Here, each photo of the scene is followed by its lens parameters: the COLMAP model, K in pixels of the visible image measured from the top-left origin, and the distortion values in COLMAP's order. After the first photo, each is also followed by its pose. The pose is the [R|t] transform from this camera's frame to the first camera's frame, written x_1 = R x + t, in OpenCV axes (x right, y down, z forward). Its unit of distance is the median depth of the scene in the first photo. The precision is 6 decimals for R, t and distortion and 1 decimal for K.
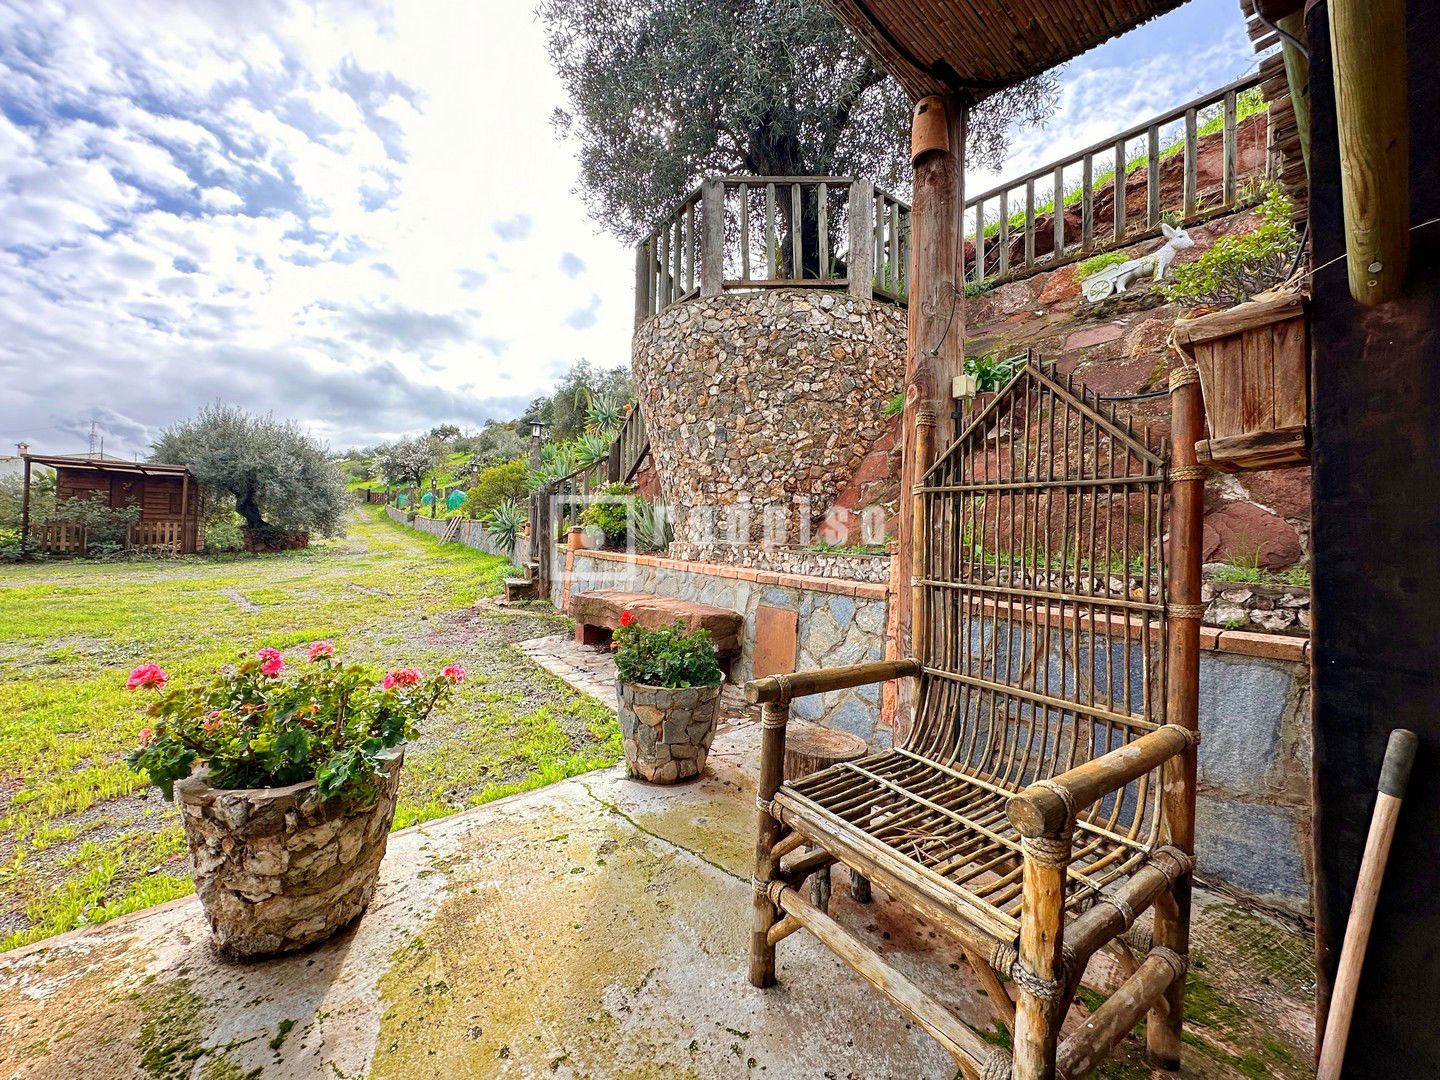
lens RADIAL K [[569.7, 0, 715.9], [0, 569.7, 536.1], [0, 0, 1]] dist [-0.006044, 0.000586]
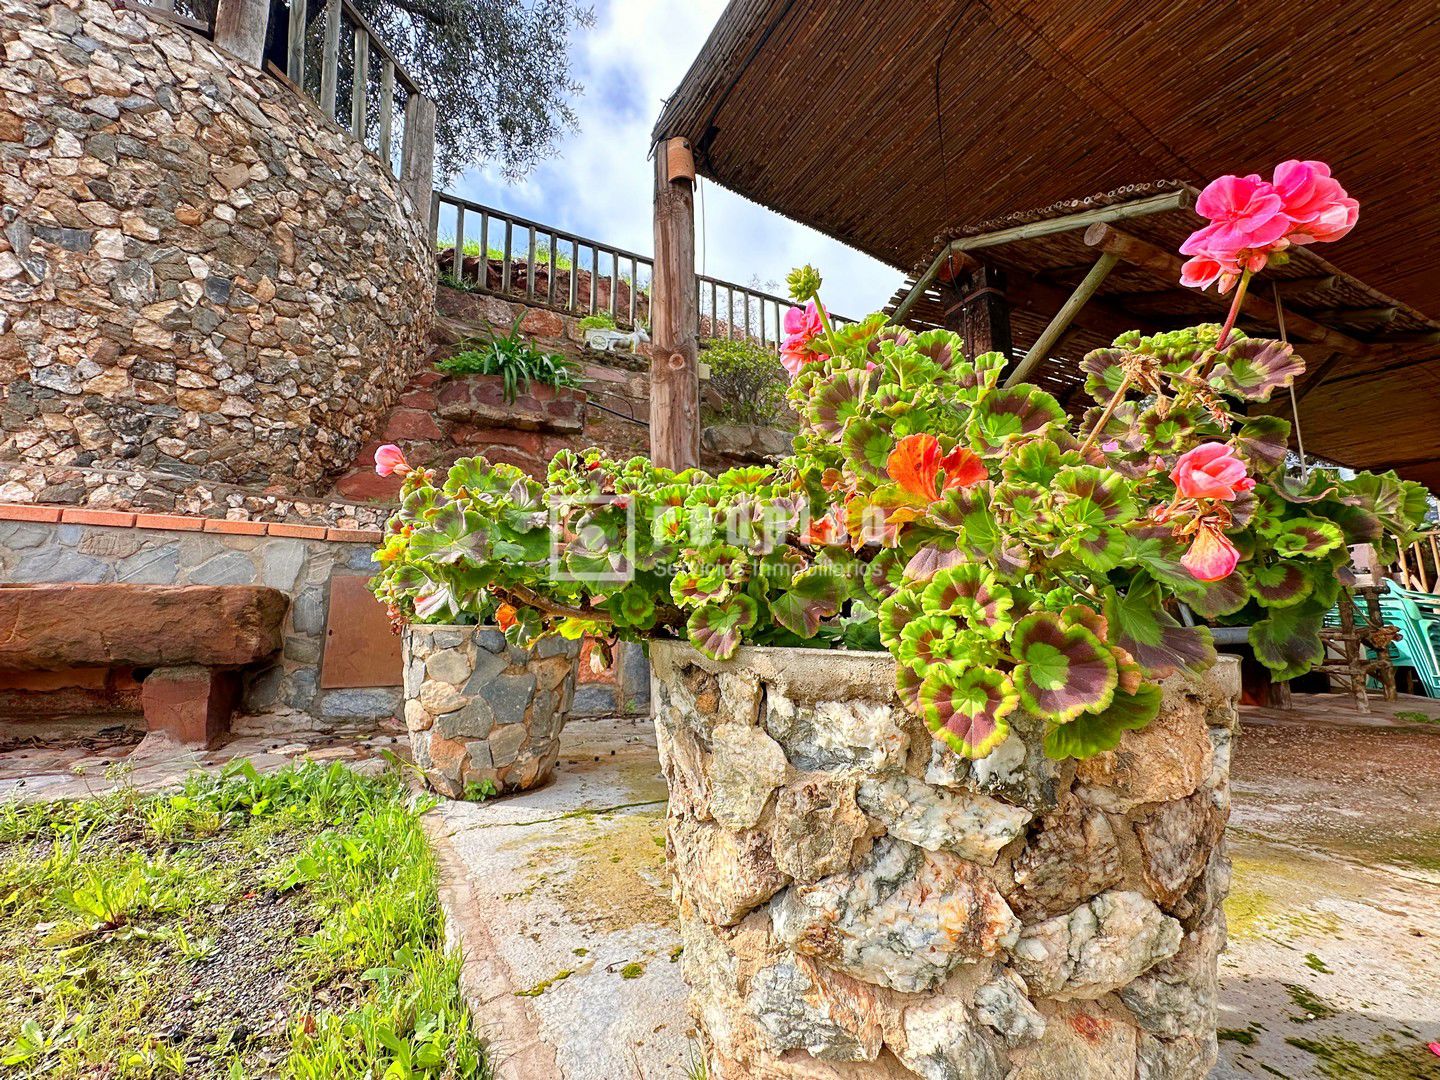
lens RADIAL K [[569.7, 0, 719.6], [0, 569.7, 538.9], [0, 0, 1]] dist [-0.006044, 0.000586]
pose [[0.201727, 0.101382, 0.974181, -0.435049], [-0.002530, 0.994679, -0.102991, 0.134522], [-0.979439, 0.018311, 0.200910, 0.400213]]
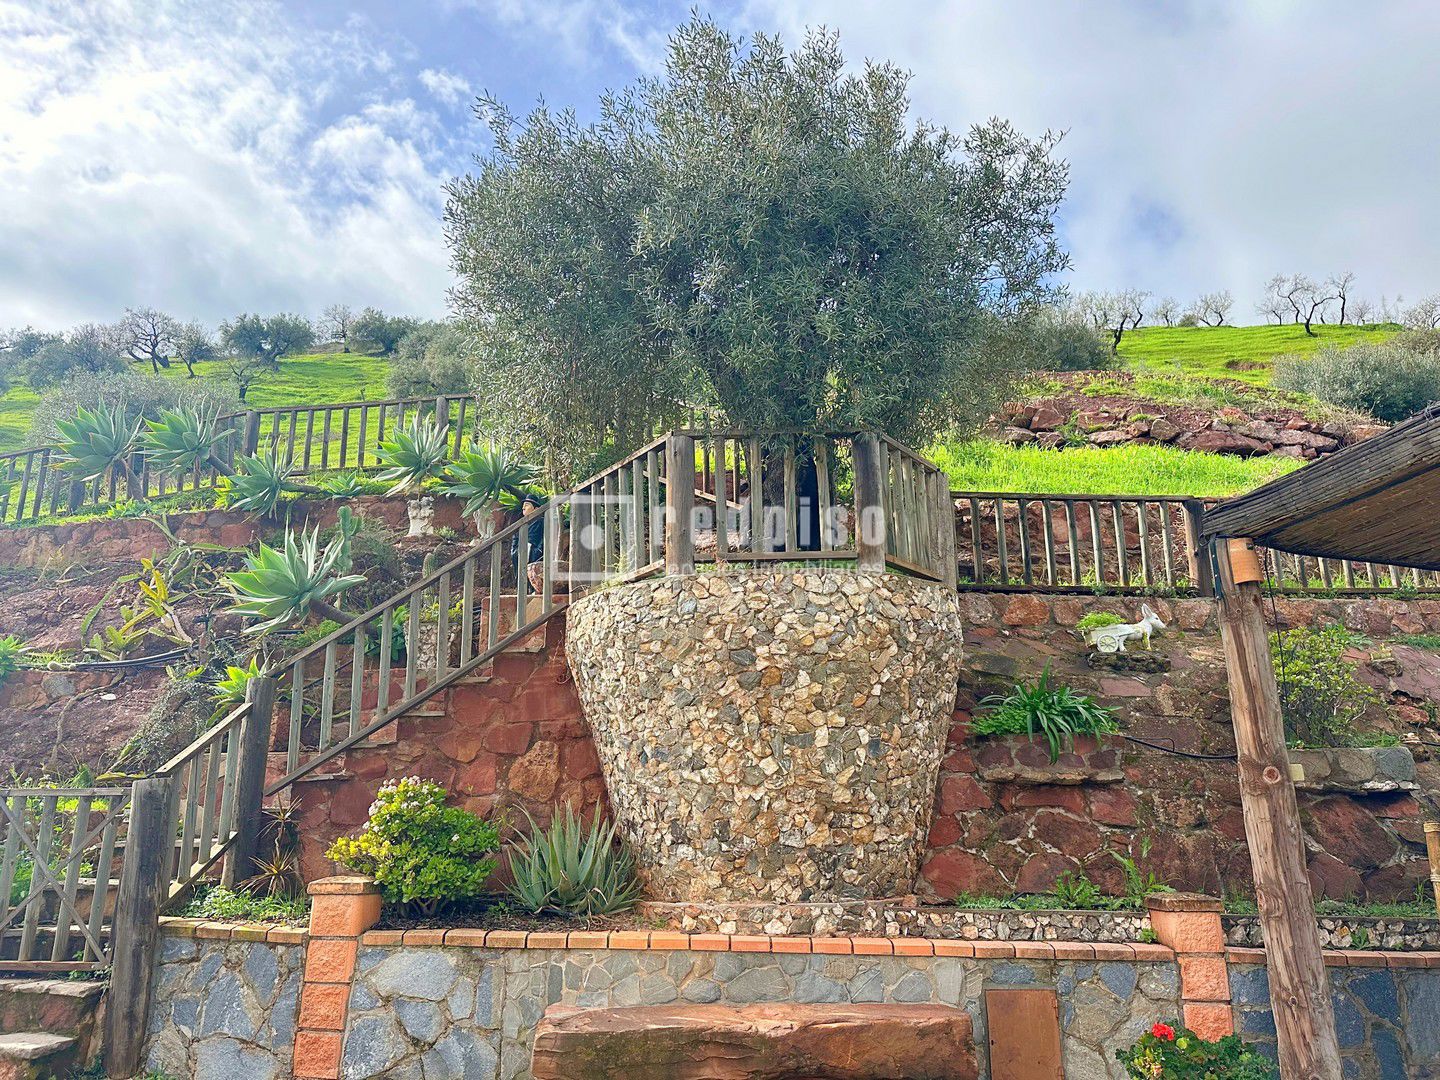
lens RADIAL K [[1014.2, 0, 715.8], [0, 1014.2, 515.0], [0, 0, 1]] dist [0.035879, -0.041183]
pose [[0.577961, 0.205802, 0.789688, -1.255033], [0.008795, 0.966051, -0.258201, -0.134979], [-0.816017, 0.156176, 0.556529, 0.391035]]
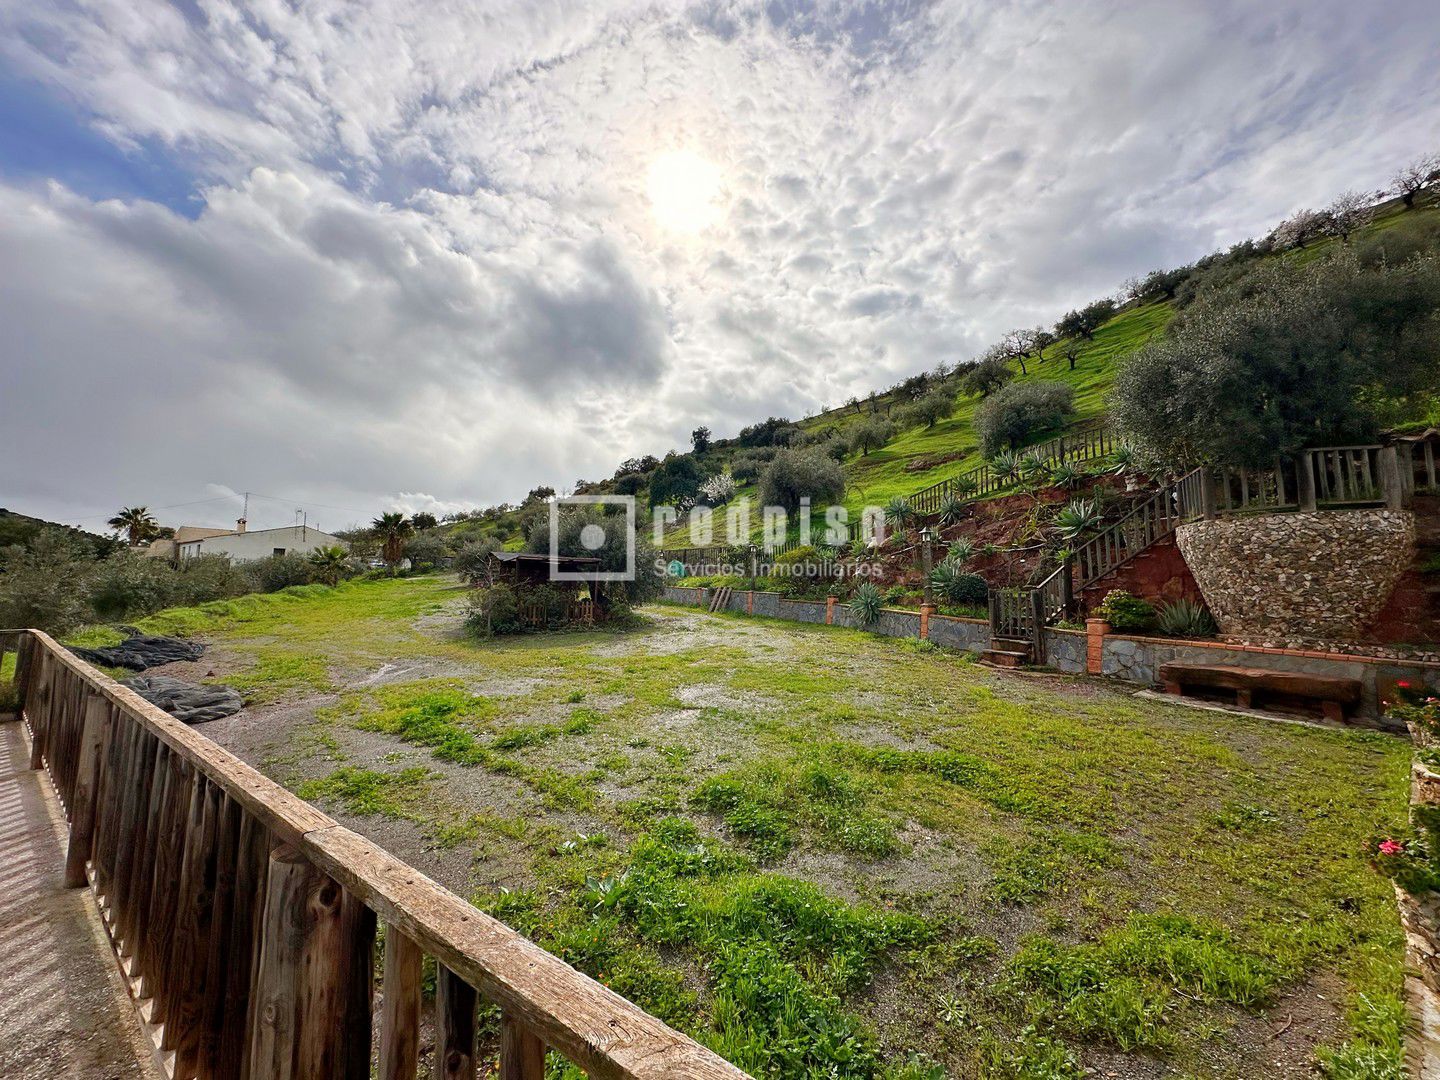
lens RADIAL K [[569.7, 0, 714.6], [0, 569.7, 539.7], [0, 0, 1]] dist [-0.006044, 0.000586]
pose [[0.995701, -0.018985, -0.090664, -1.825129], [0.011804, 0.996797, -0.079098, -0.195450], [0.091876, 0.077687, 0.992735, -1.059055]]
